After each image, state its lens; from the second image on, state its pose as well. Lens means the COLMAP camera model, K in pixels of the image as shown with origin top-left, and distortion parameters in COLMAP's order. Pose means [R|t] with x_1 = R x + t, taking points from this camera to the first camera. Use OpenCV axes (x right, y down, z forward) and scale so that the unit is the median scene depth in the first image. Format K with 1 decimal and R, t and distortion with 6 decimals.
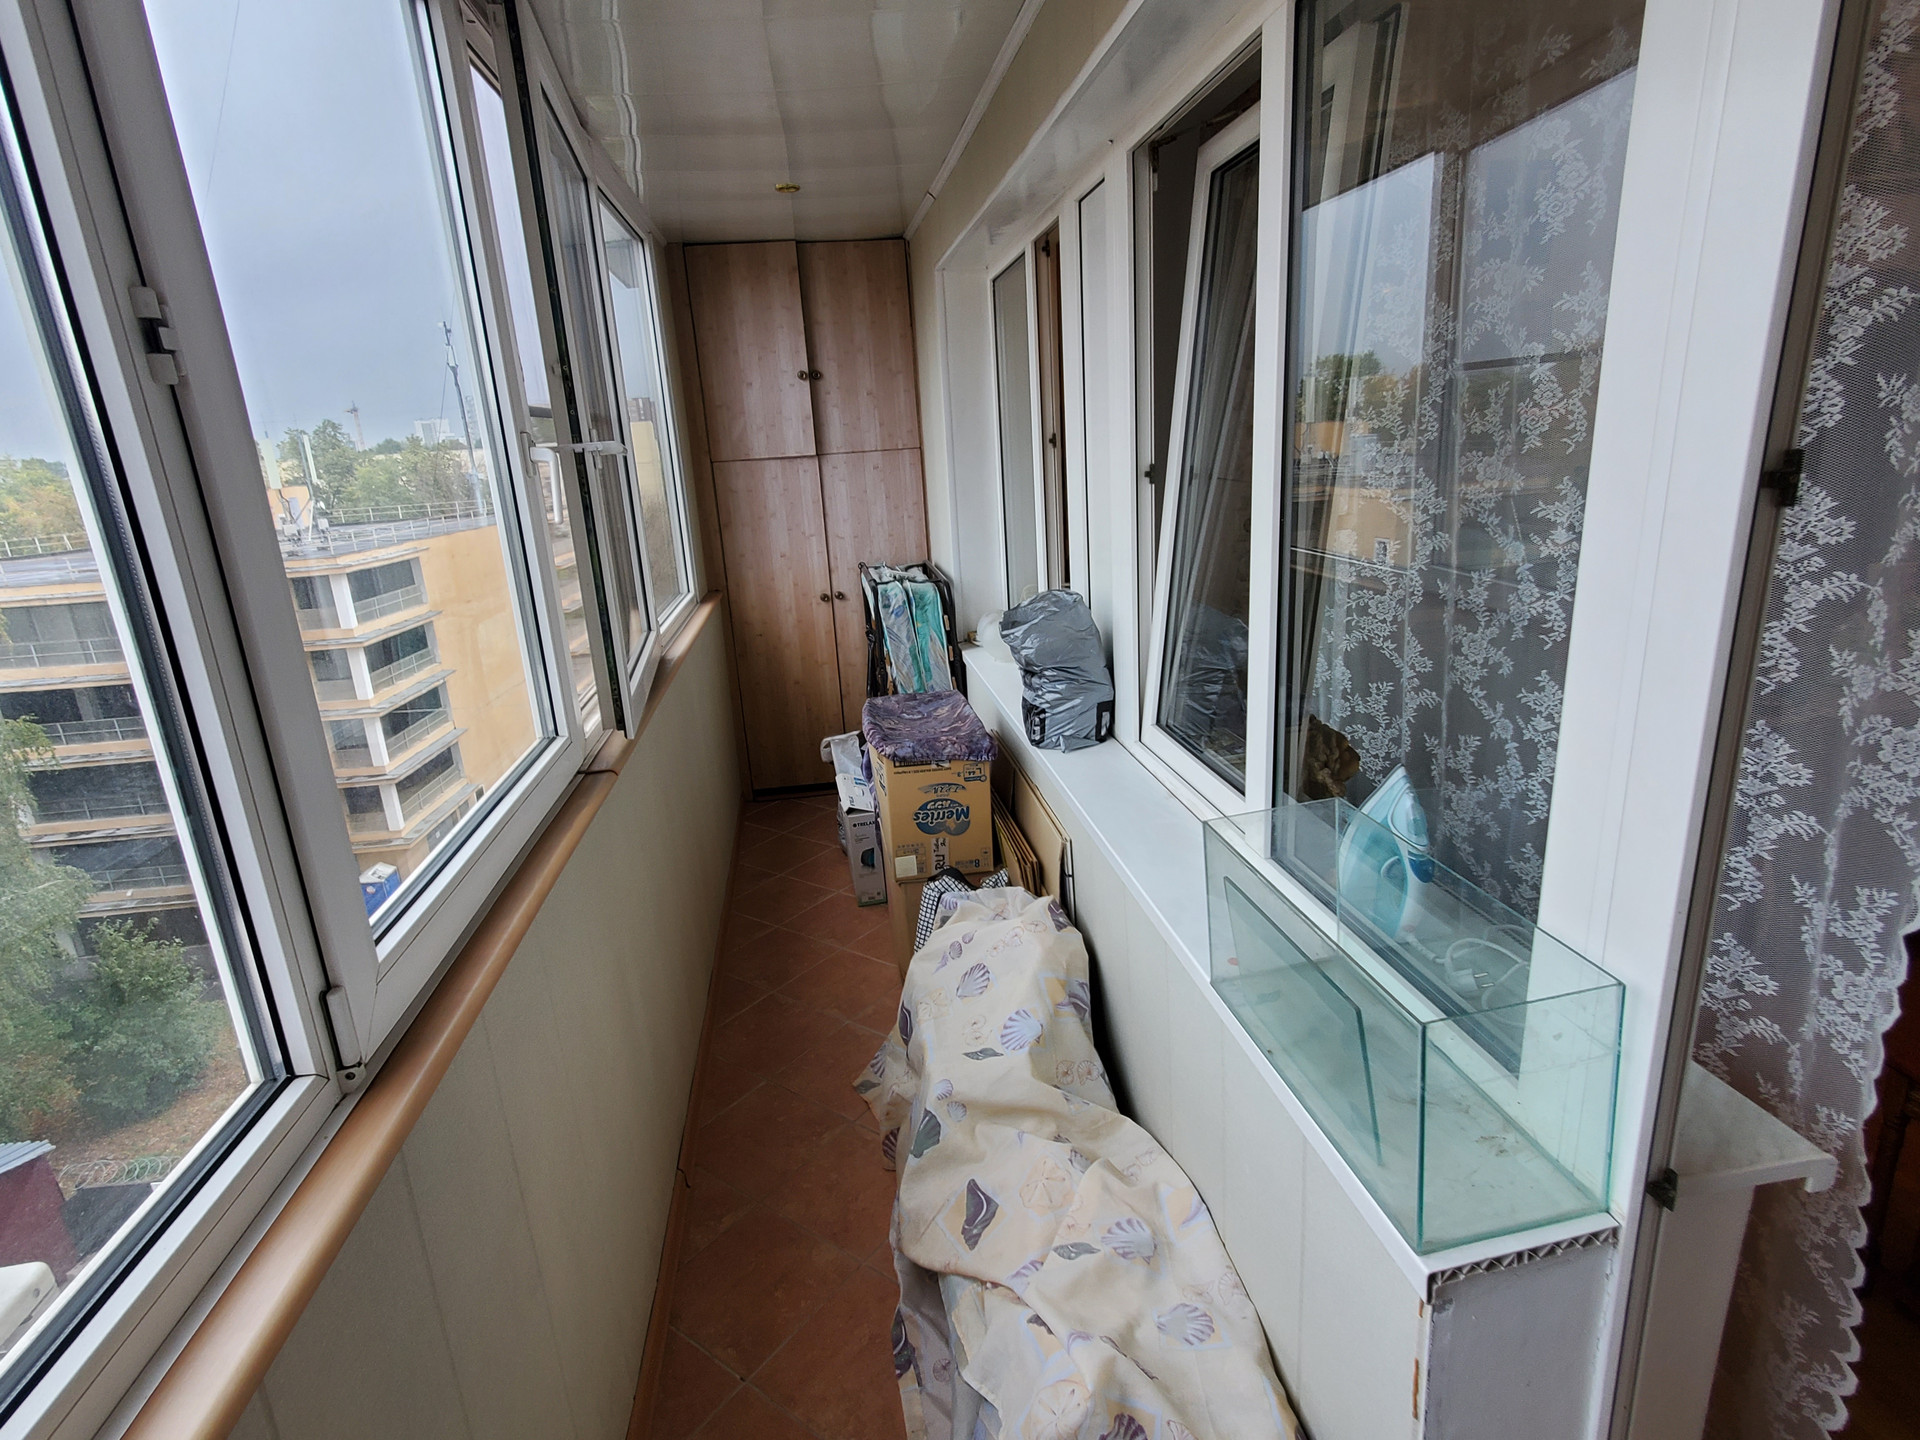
lens RADIAL K [[966.1, 0, 953.1], [0, 966.1, 720.9], [0, 0, 1]] dist [0.005812, 0.003276]
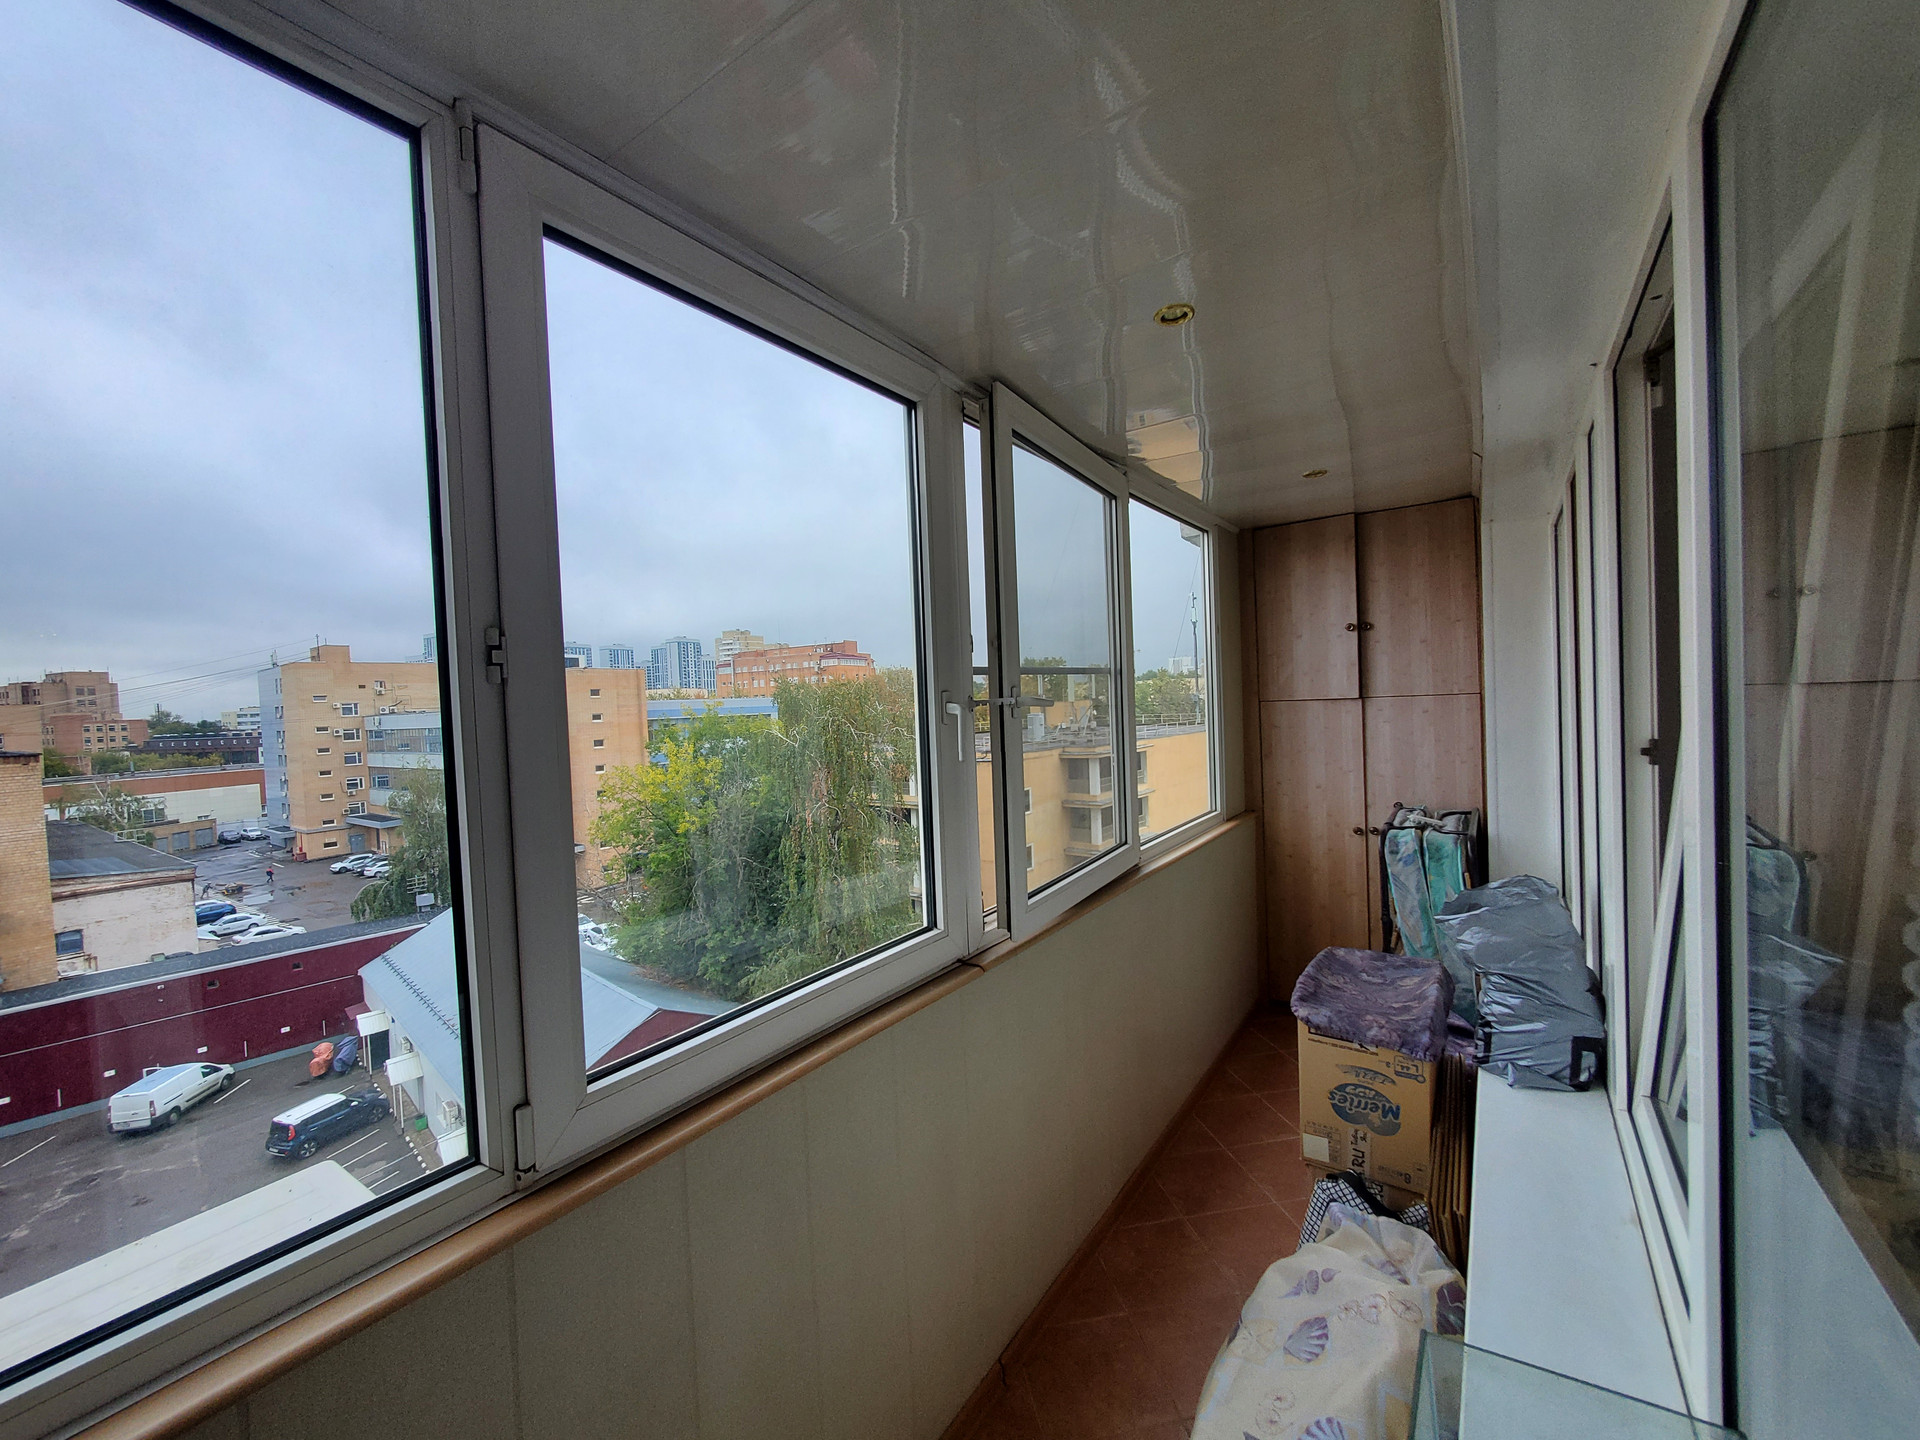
lens RADIAL K [[765.5, 0, 979.4], [0, 765.5, 729.8], [0, 0, 1]] dist [0.001959, -0.001041]
pose [[0.731917, 0.058074, -0.678914, 0.168989], [-0.193963, 0.972899, -0.125883, -0.072129], [0.653204, 0.223820, 0.723345, 0.168881]]
